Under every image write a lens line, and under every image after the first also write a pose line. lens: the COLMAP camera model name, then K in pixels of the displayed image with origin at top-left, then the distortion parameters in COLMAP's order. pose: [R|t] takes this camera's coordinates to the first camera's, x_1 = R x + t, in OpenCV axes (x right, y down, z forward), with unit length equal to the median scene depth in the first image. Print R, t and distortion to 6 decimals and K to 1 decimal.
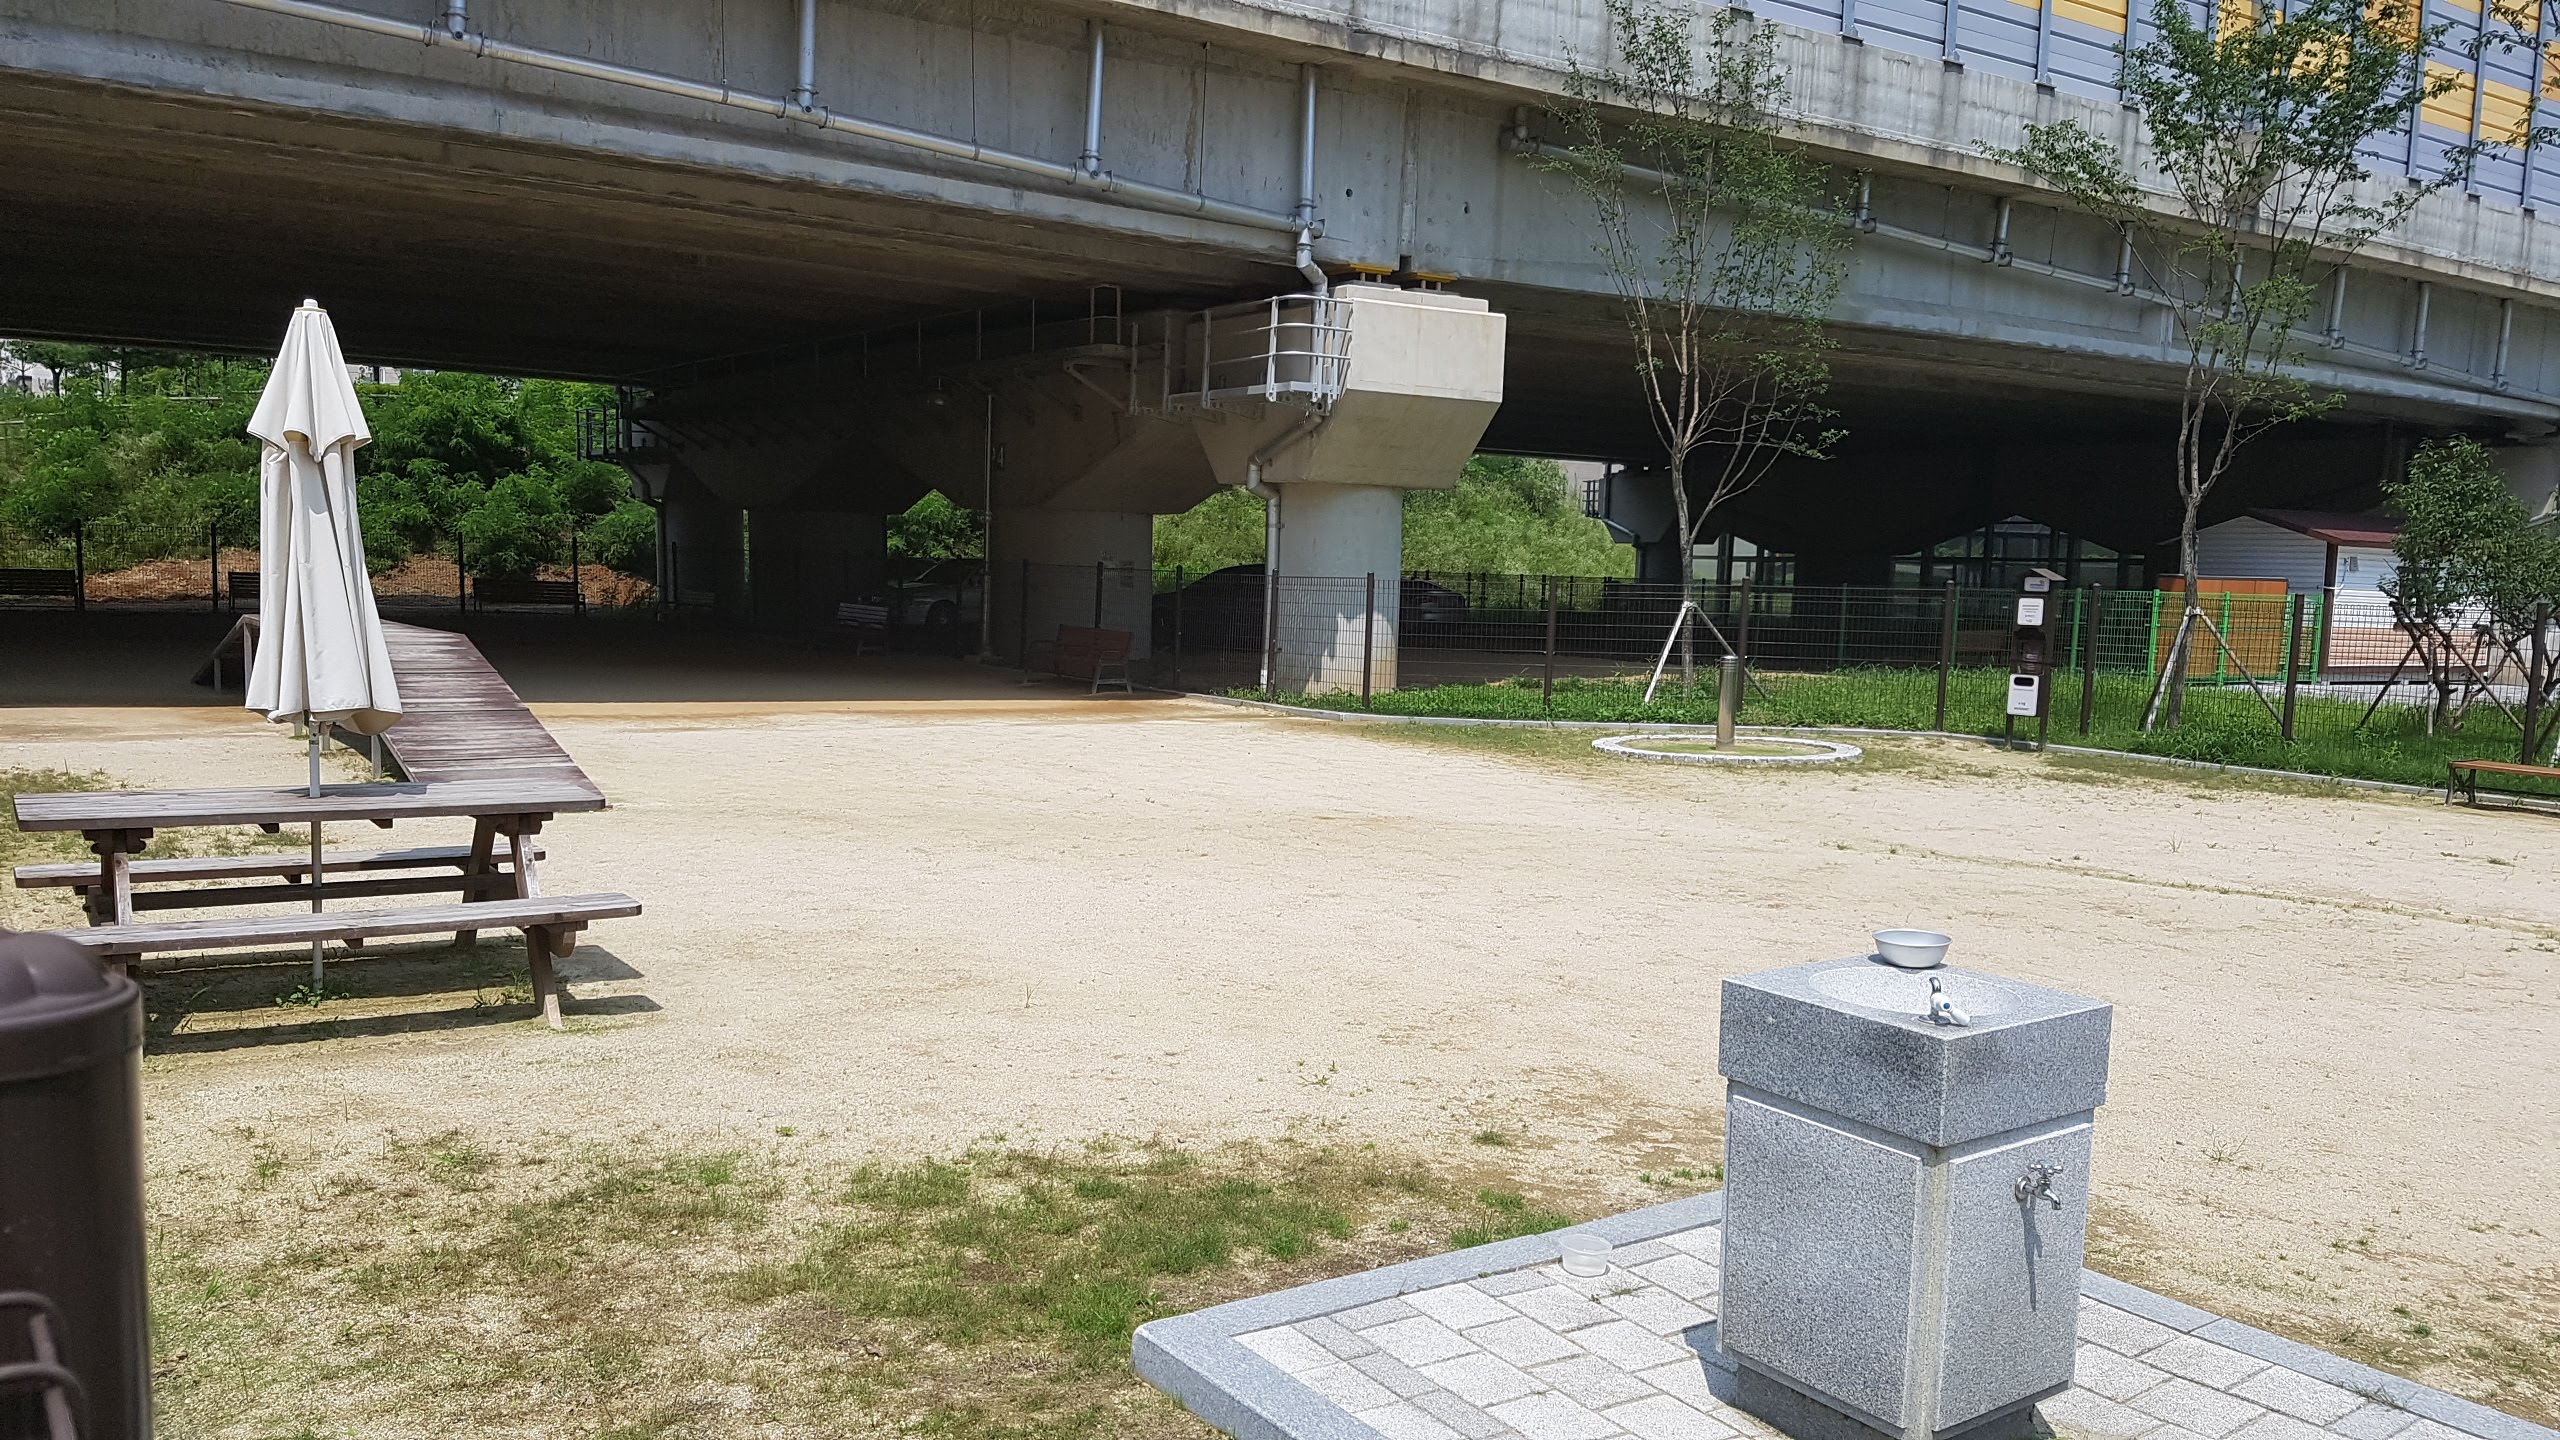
lens RADIAL K [[2030.2, 0, 1297.2], [0, 2030.2, 817.9], [0, 0, 1]] dist [0.095822, -0.117564]
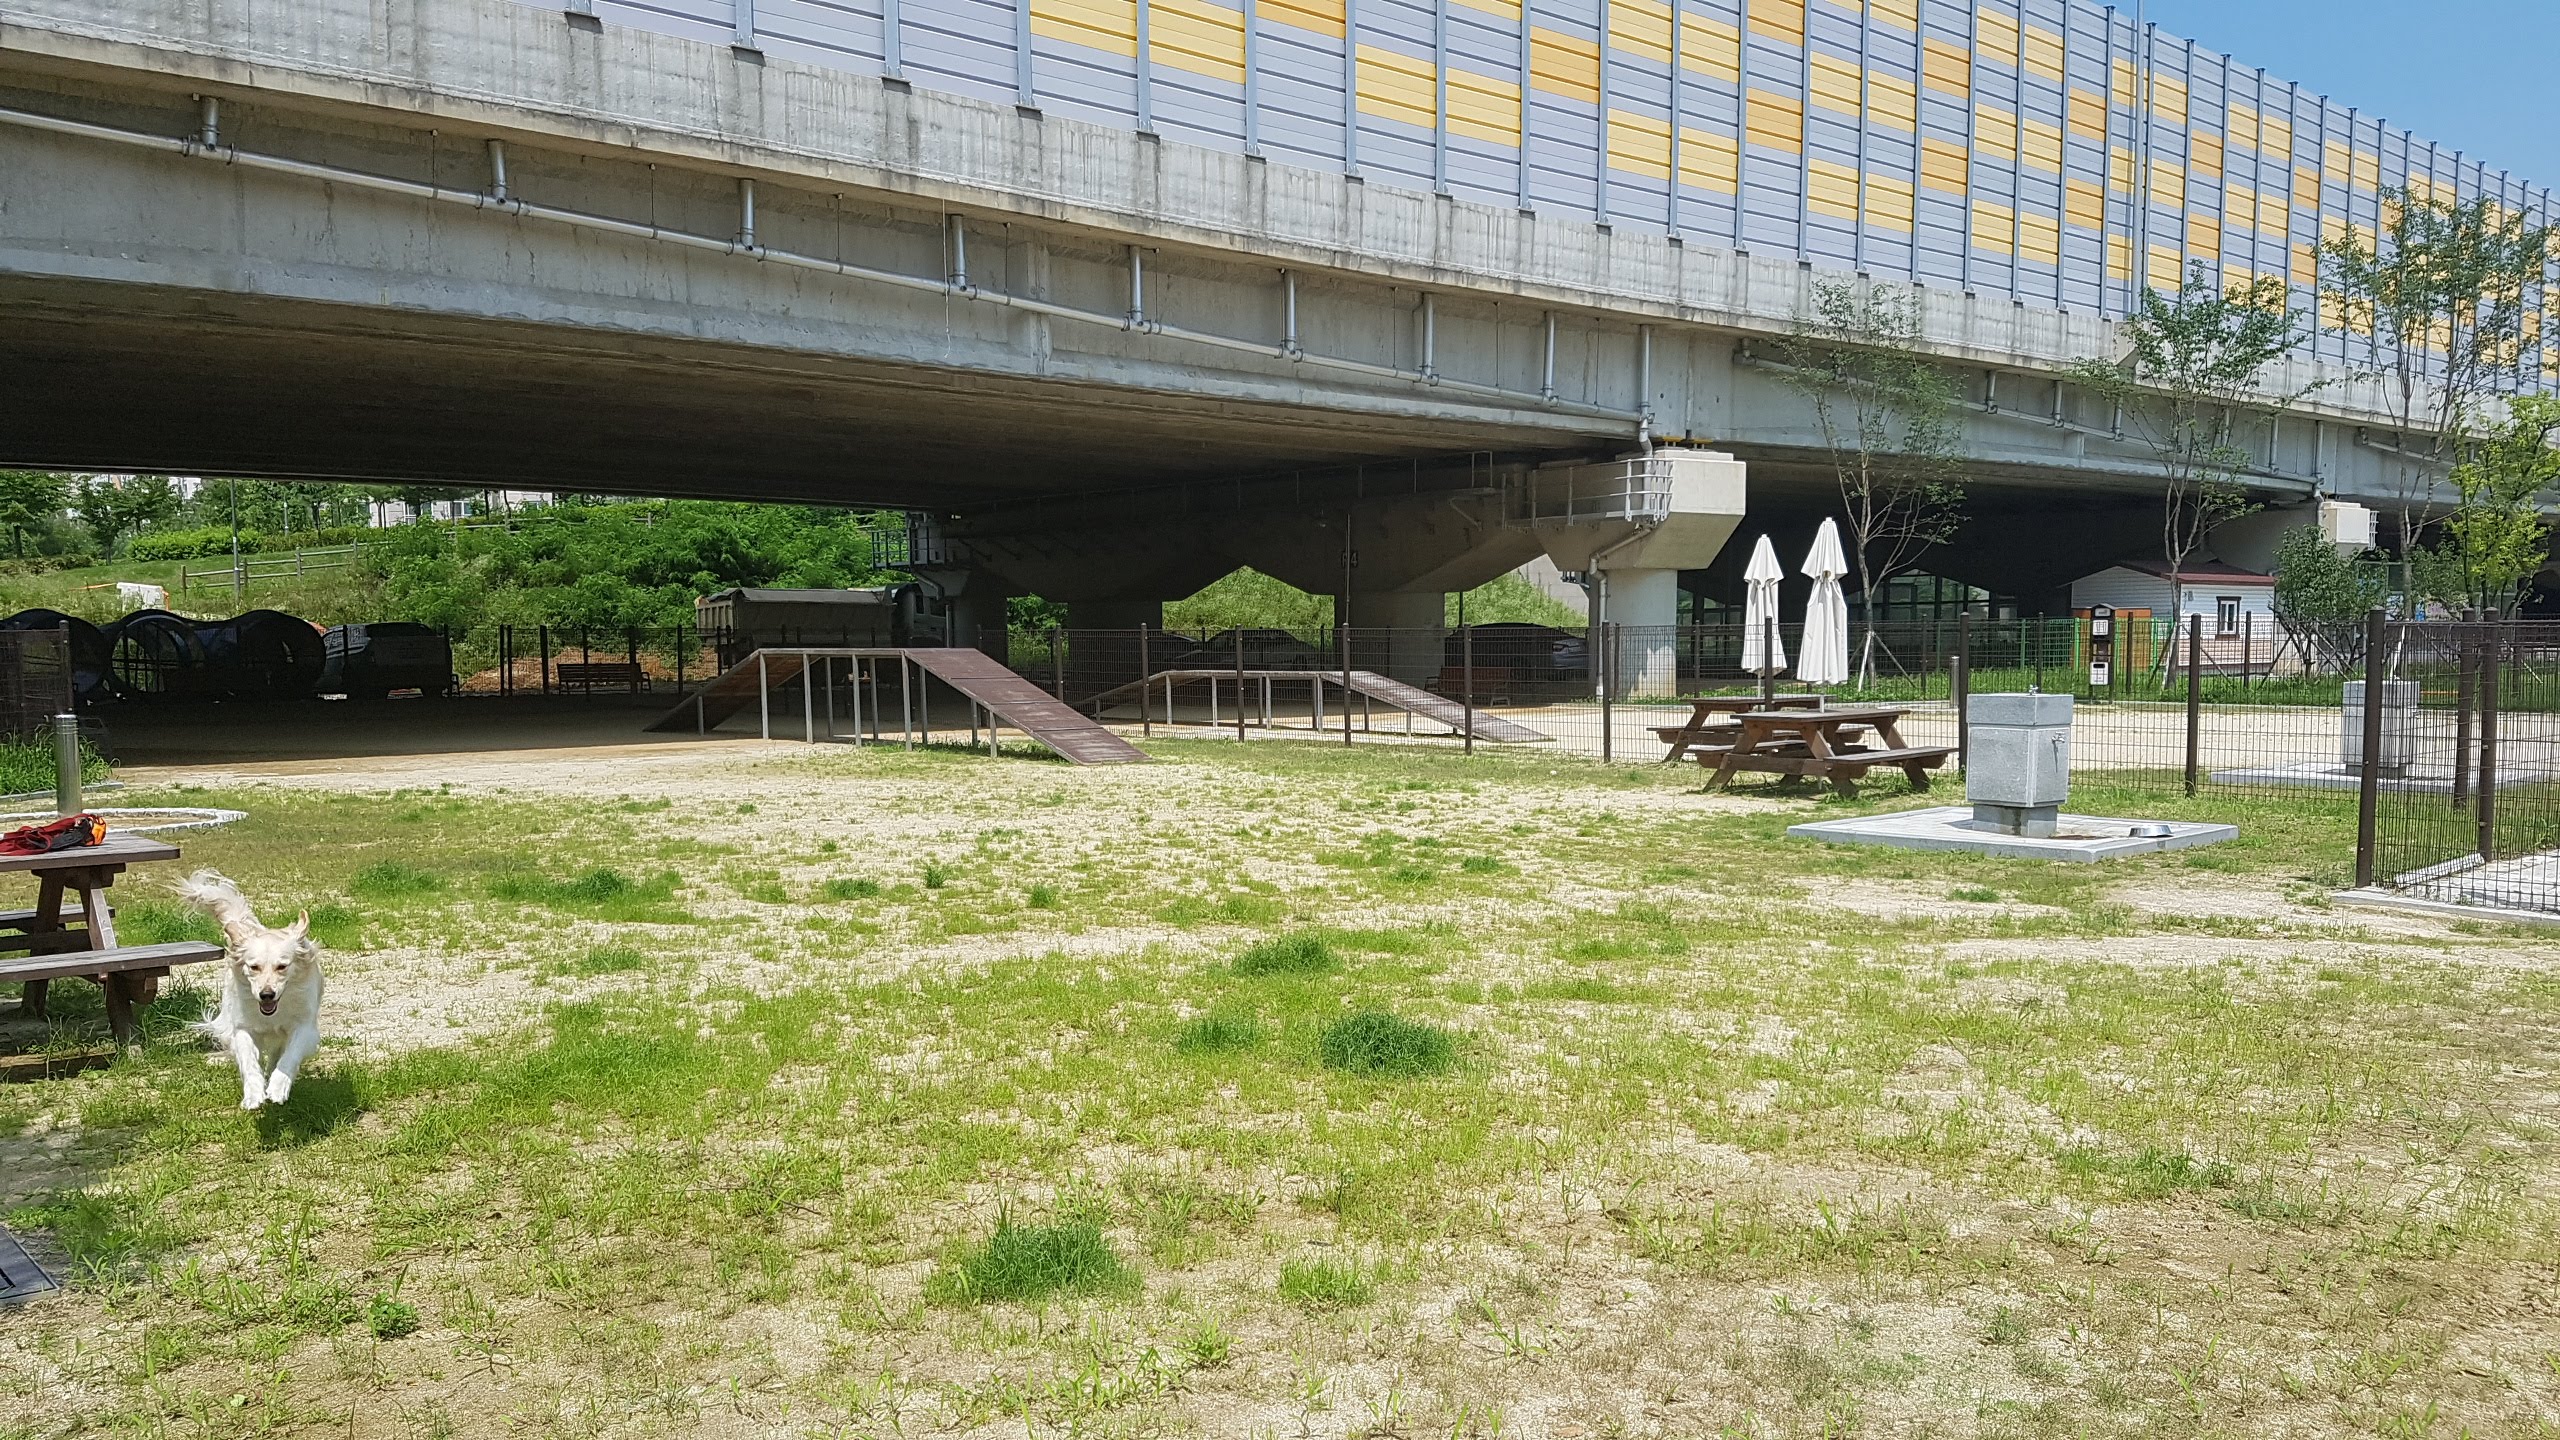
lens RADIAL K [[2030.2, 0, 1276.2], [0, 2030.2, 818.5], [0, 0, 1]] dist [0.095822, -0.117564]
pose [[0.992271, -0.050758, 0.113231, -0.477581], [0.054377, 0.998097, -0.029095, 0.066892], [-0.111539, 0.035027, 0.993143, -0.586028]]
